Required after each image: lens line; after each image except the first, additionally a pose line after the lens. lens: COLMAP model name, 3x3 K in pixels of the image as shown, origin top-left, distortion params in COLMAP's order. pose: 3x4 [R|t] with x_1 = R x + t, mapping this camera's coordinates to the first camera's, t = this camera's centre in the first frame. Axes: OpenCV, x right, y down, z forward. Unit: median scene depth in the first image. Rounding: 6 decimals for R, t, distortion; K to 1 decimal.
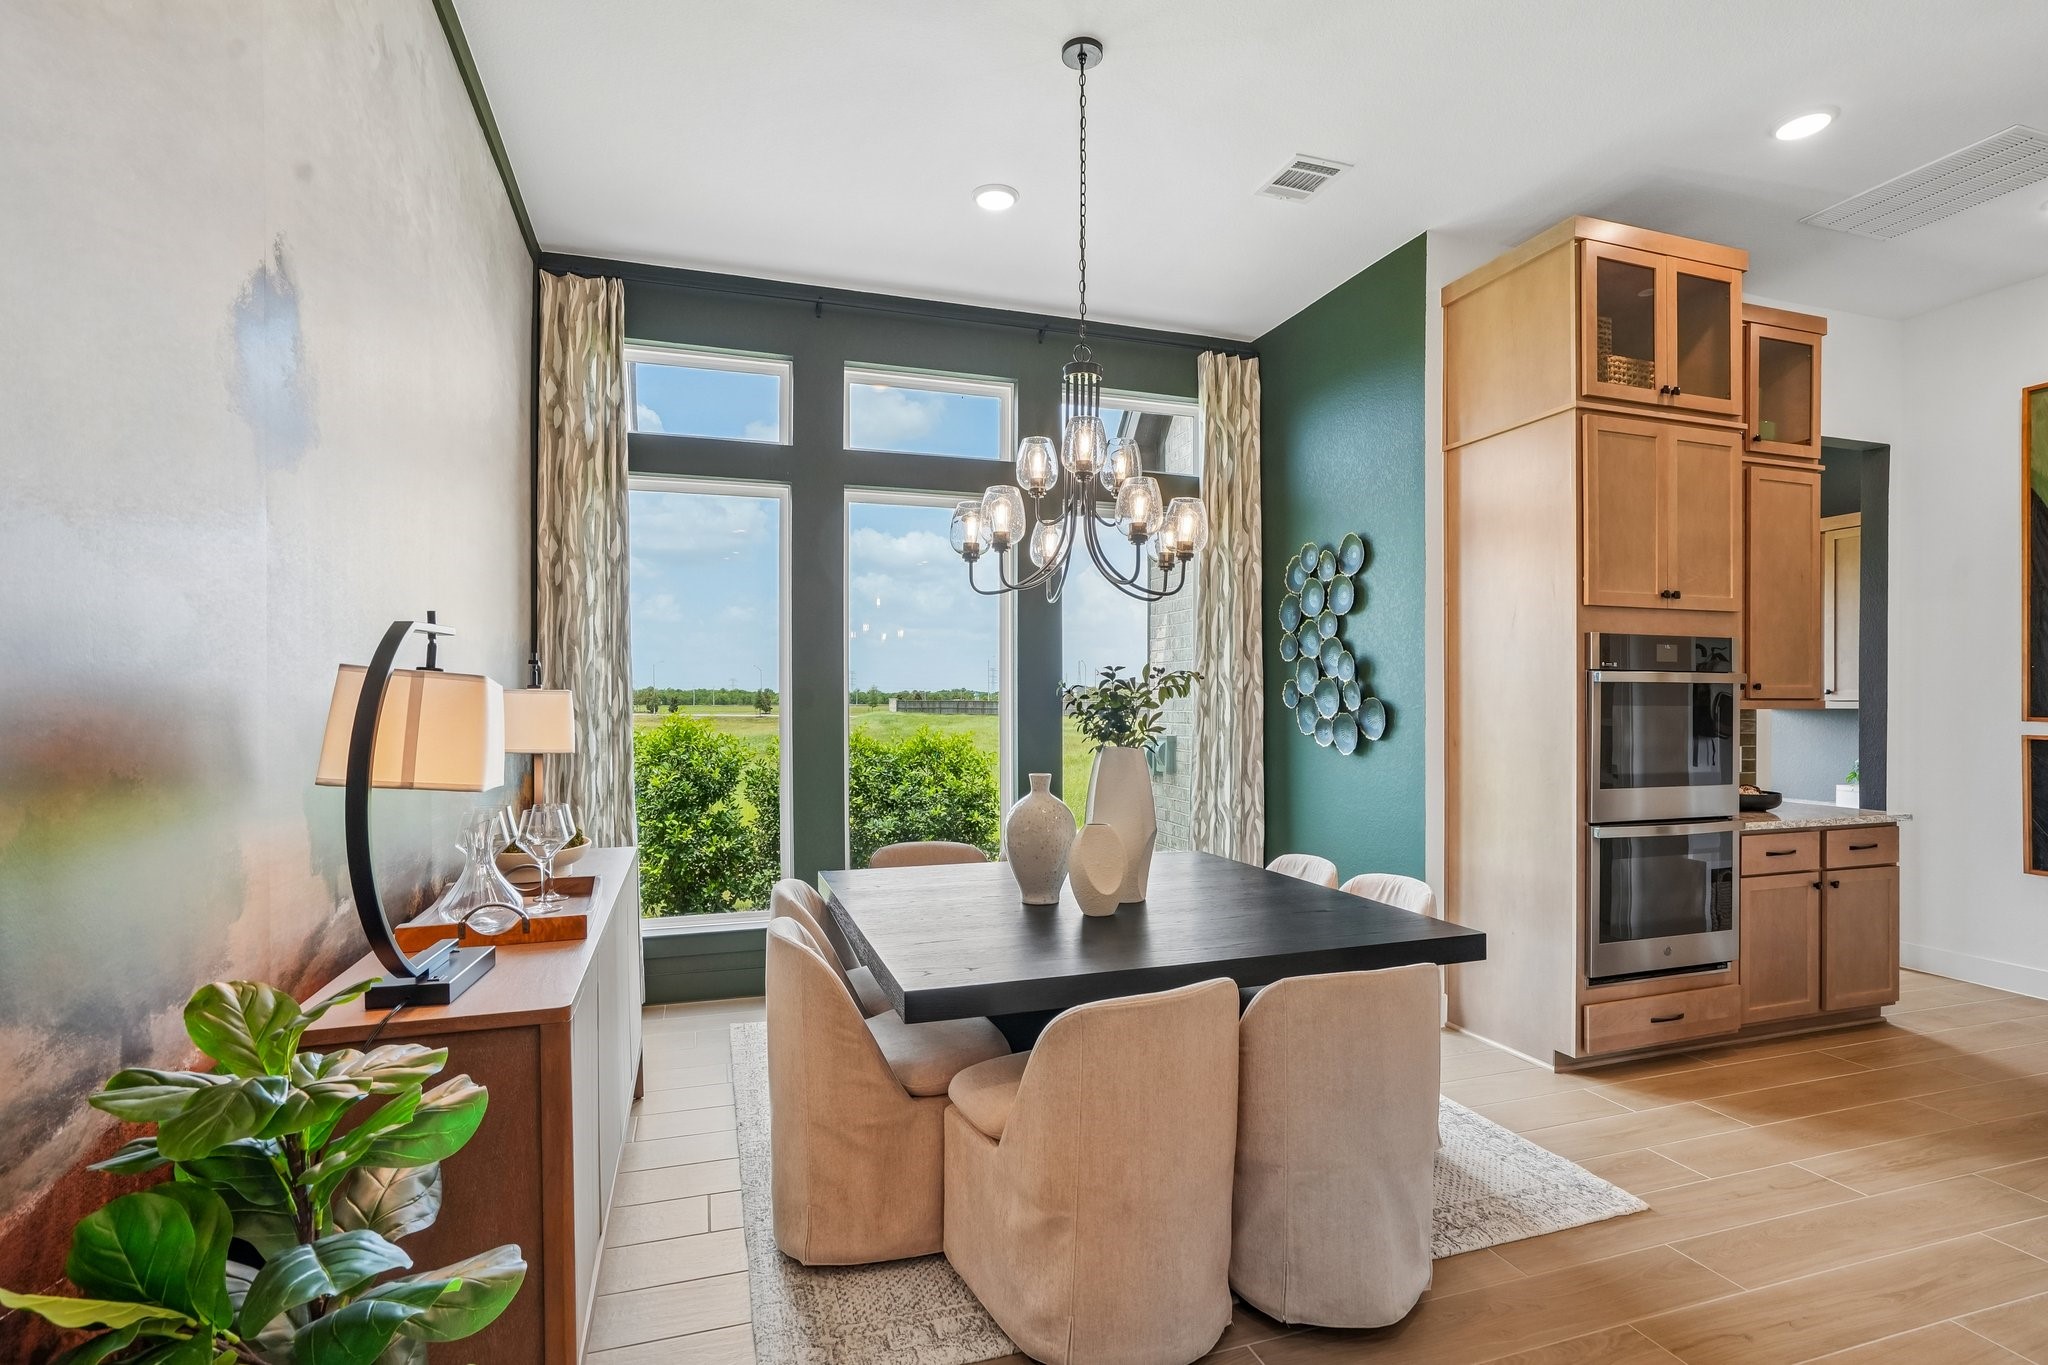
lens RADIAL K [[976.1, 0, 1013.9], [0, 976.1, 705.1], [0, 0, 1]] dist [-0.055730, 0.028769]
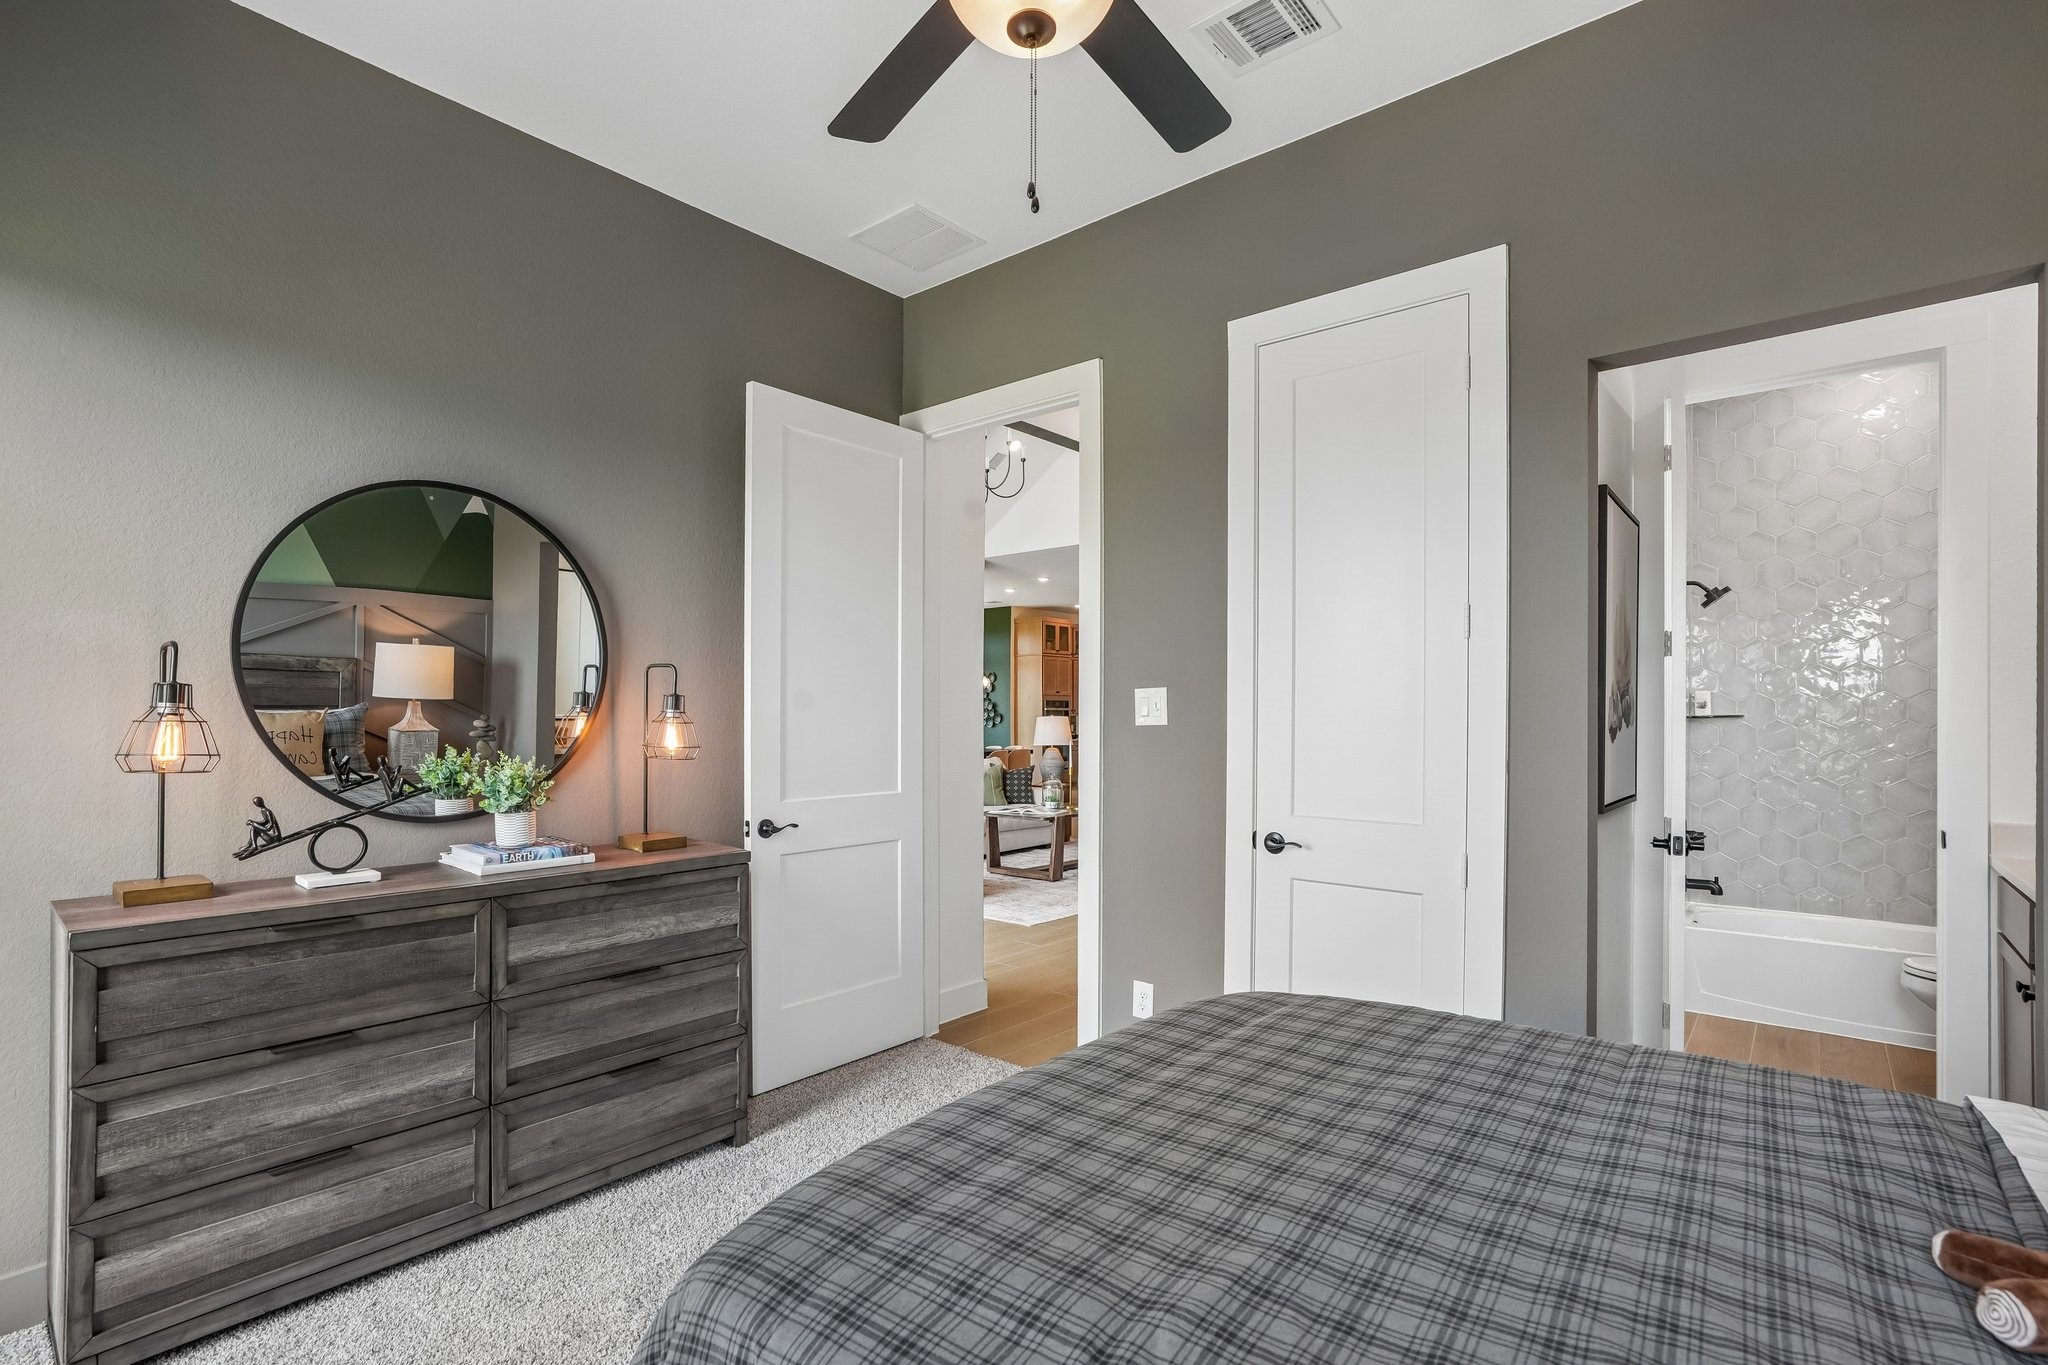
lens RADIAL K [[969.8, 0, 1033.3], [0, 969.8, 701.0], [0, 0, 1]] dist [-0.039024, 0.000585]
pose [[0.845121, 0.007729, 0.534519, -1.842391], [0.004553, 0.999755, -0.021655, 0.033220], [-0.534556, 0.020735, 0.844879, -2.777158]]
